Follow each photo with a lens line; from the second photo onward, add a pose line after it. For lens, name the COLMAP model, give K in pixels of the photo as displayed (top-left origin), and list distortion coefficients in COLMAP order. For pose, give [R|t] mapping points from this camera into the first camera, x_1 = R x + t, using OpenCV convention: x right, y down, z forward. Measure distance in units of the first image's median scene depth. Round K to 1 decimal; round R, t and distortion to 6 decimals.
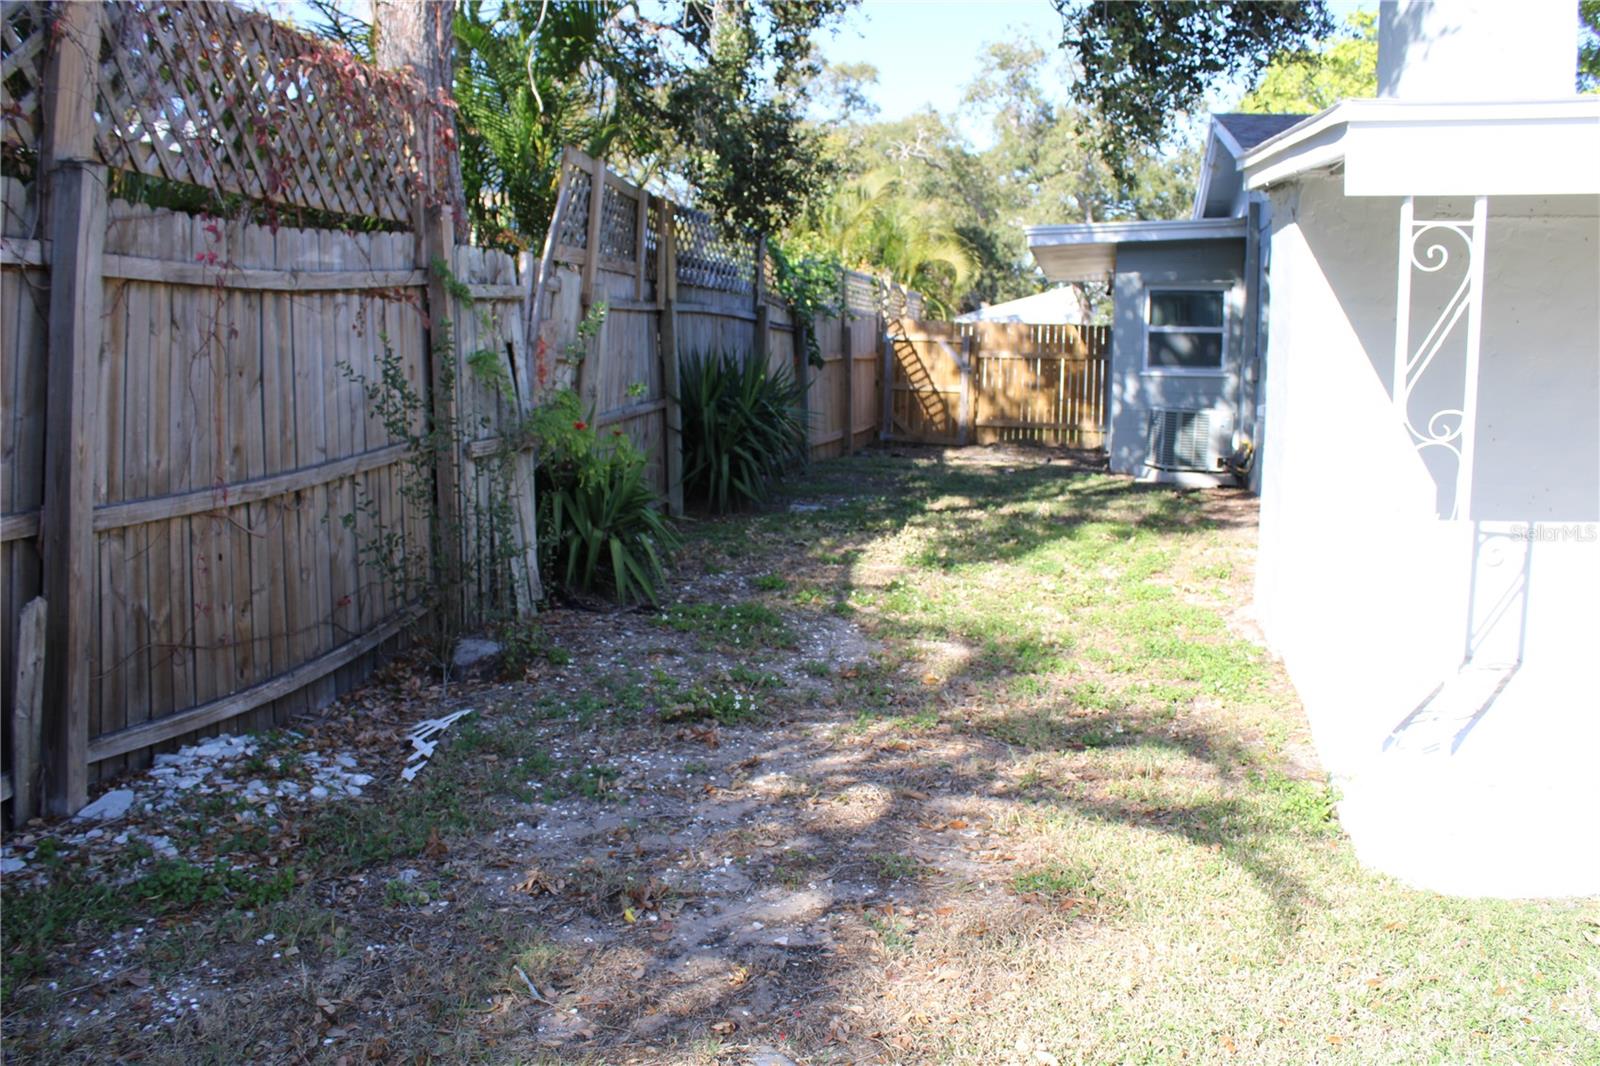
lens RADIAL K [[1324.7, 0, 792.7], [0, 1324.7, 521.5], [0, 0, 1]] dist [-0.116103, 0.071973]
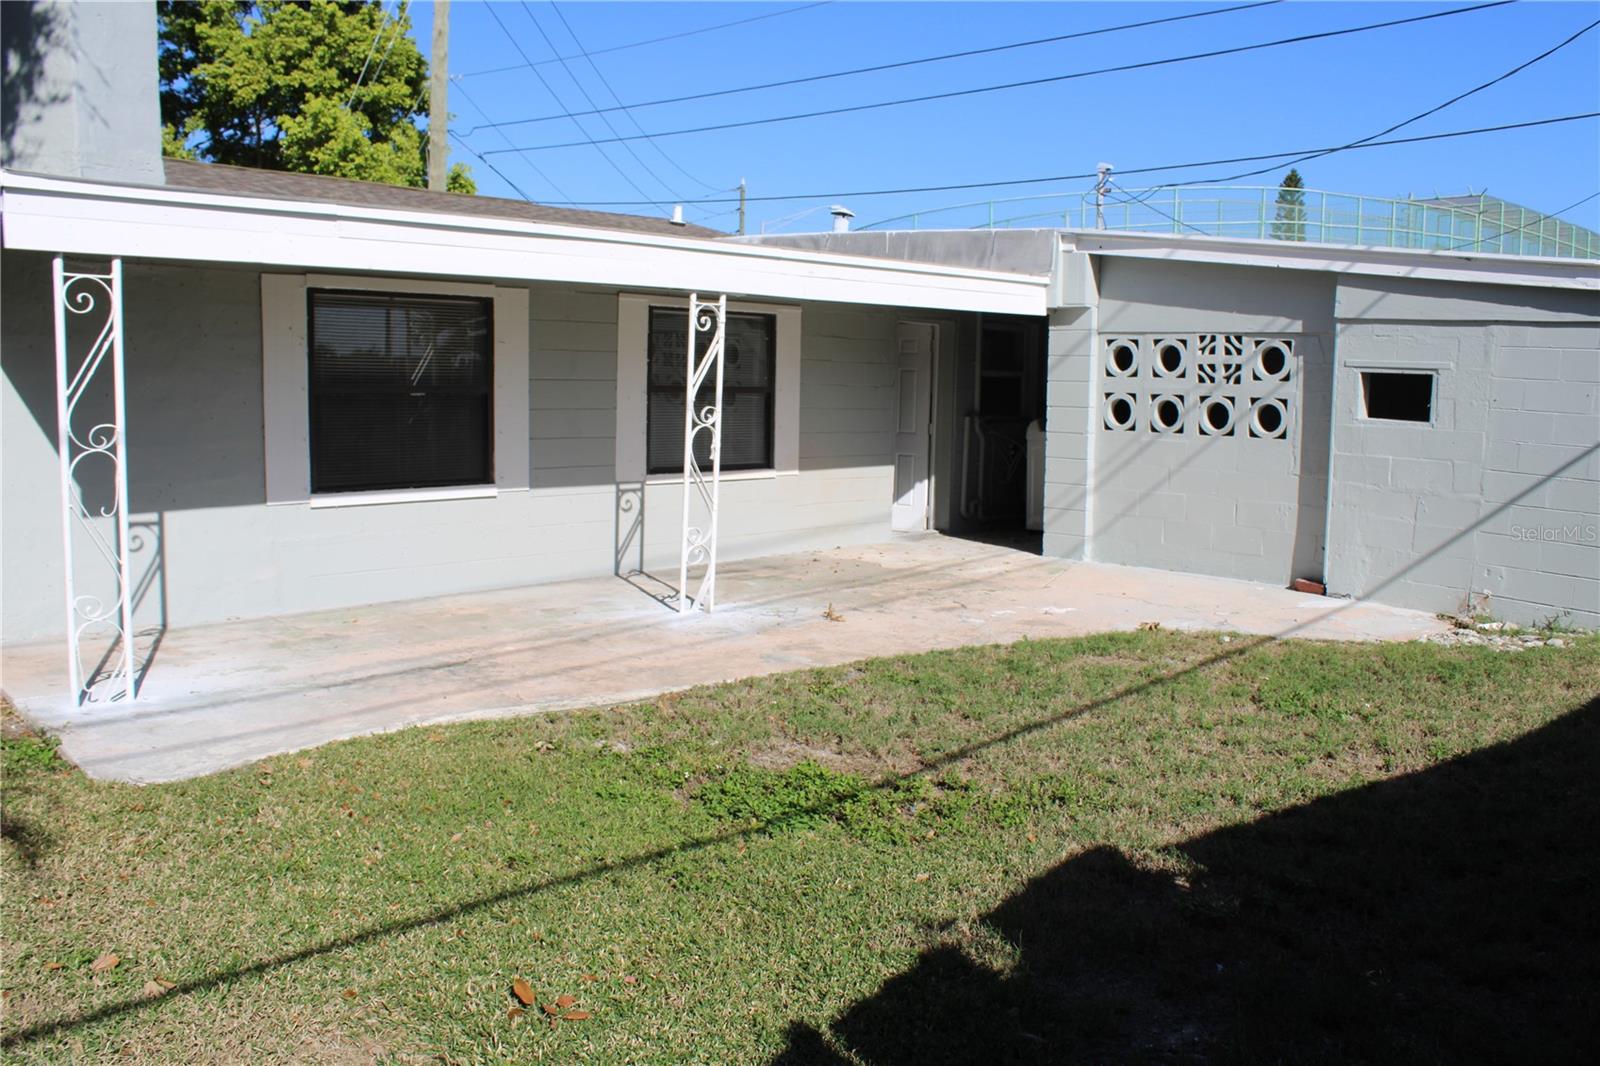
lens RADIAL K [[1324.7, 0, 794.8], [0, 1324.7, 529.5], [0, 0, 1]] dist [-0.116103, 0.071973]
pose [[0.529131, -0.090361, 0.843715, -0.204107], [0.090697, 0.994640, 0.049645, 0.014865], [-0.843679, 0.050254, 0.534490, -0.234699]]
